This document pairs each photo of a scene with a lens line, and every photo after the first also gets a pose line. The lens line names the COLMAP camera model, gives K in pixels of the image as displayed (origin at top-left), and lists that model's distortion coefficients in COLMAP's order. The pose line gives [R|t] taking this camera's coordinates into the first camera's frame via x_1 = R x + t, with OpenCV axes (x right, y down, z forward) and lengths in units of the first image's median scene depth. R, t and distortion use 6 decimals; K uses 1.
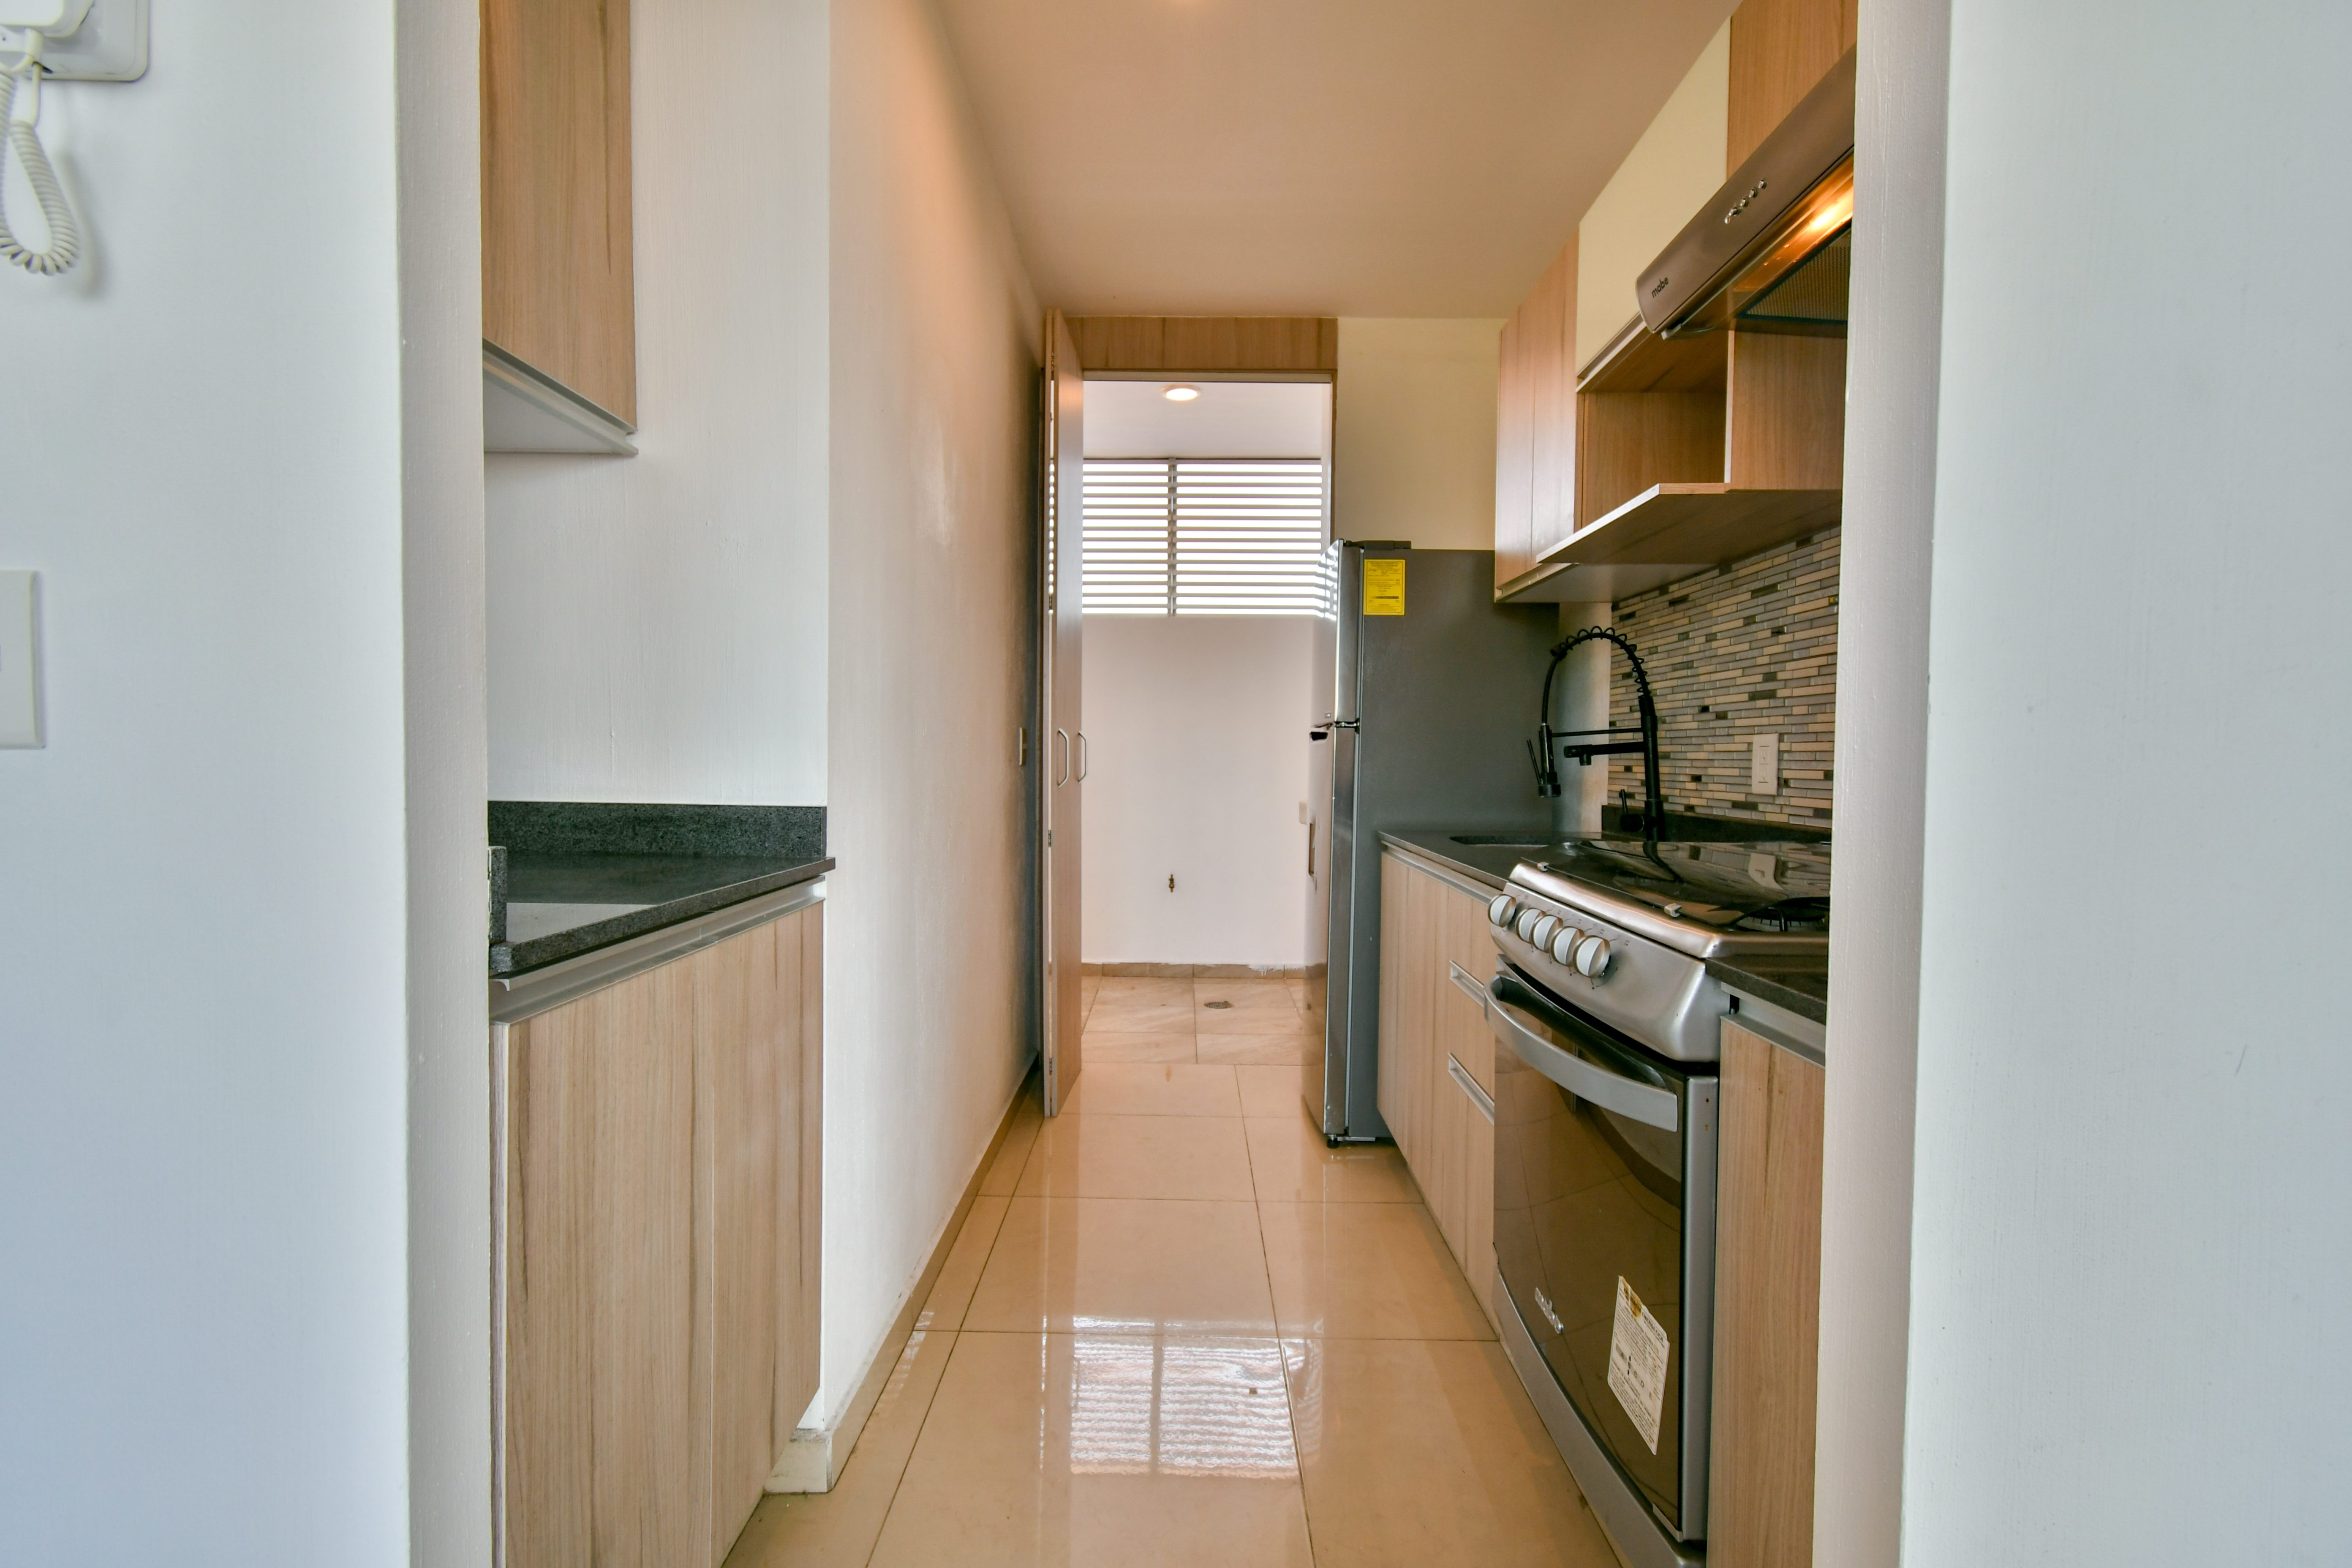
lens RADIAL K [[1035.8, 0, 1181.7], [0, 1035.8, 782.7], [0, 0, 1]] dist [0.003445, -0.000475]
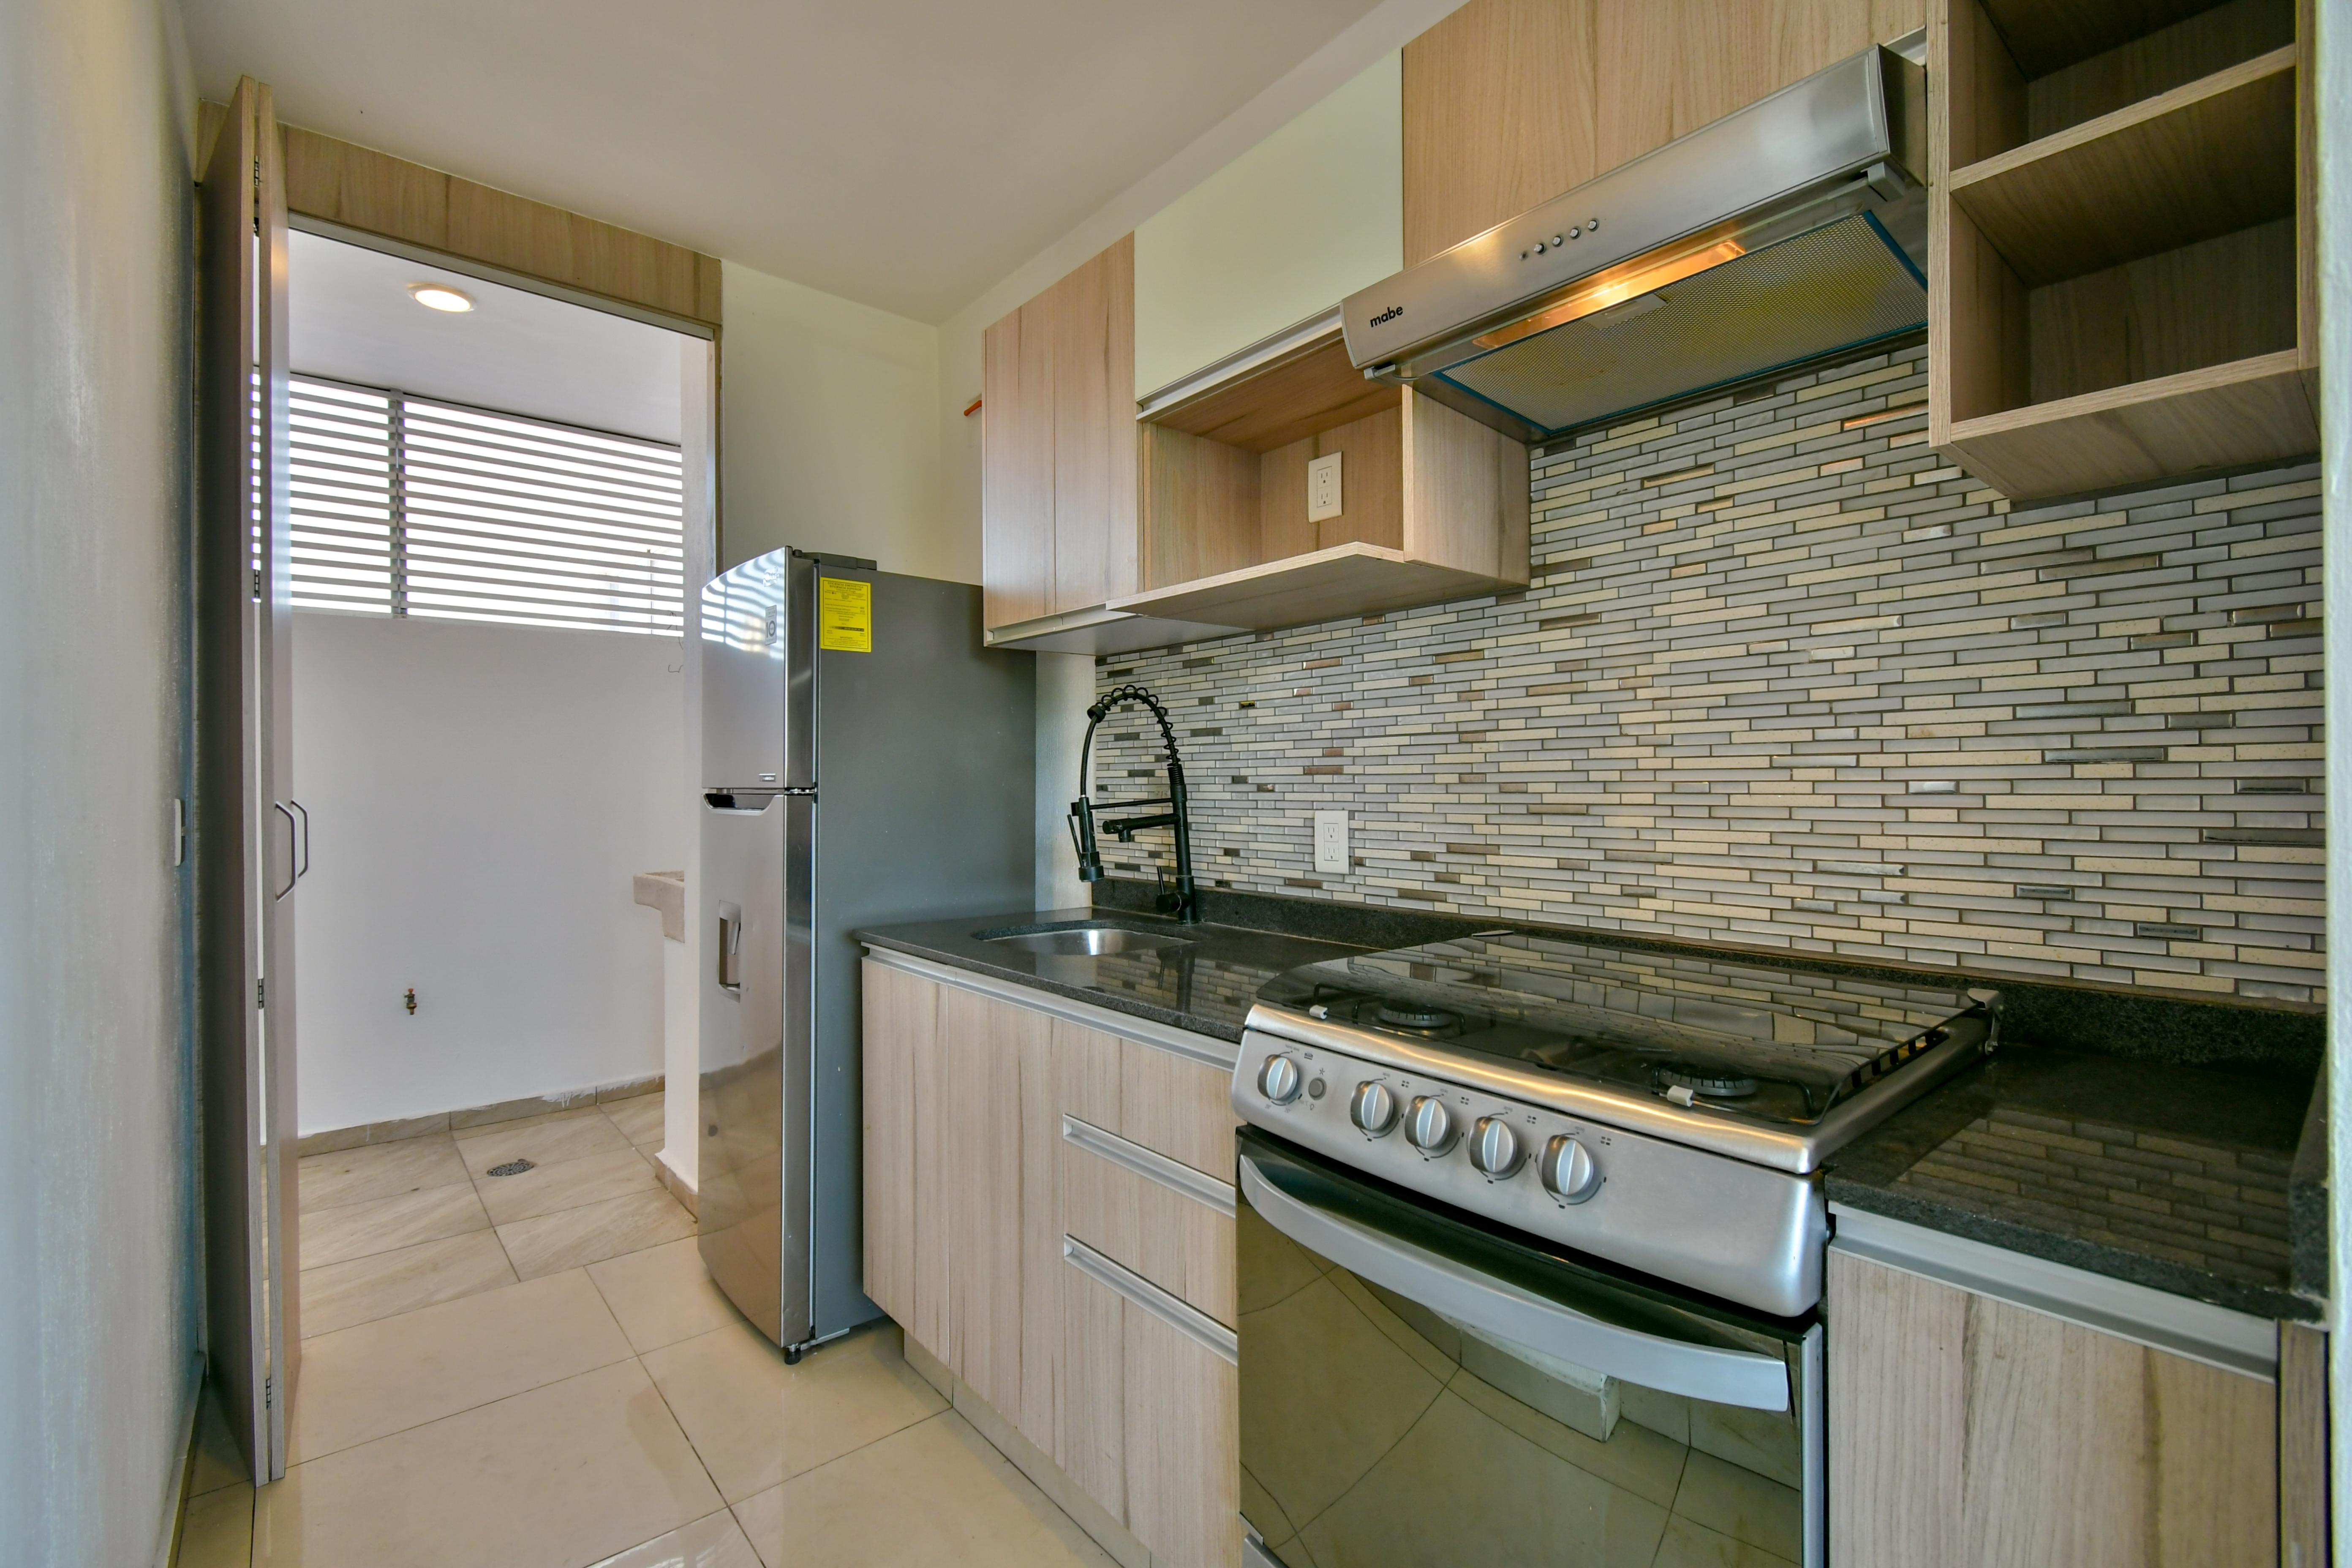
lens RADIAL K [[1025.5, 0, 1176.0], [0, 1025.5, 784.0], [0, 0, 1]] dist [0.002621, -0.003787]
pose [[0.756912, -0.012613, 0.653395, -0.166848], [0.028685, 0.999491, -0.013935, -0.059600], [-0.652887, 0.029290, 0.756888, 0.348957]]
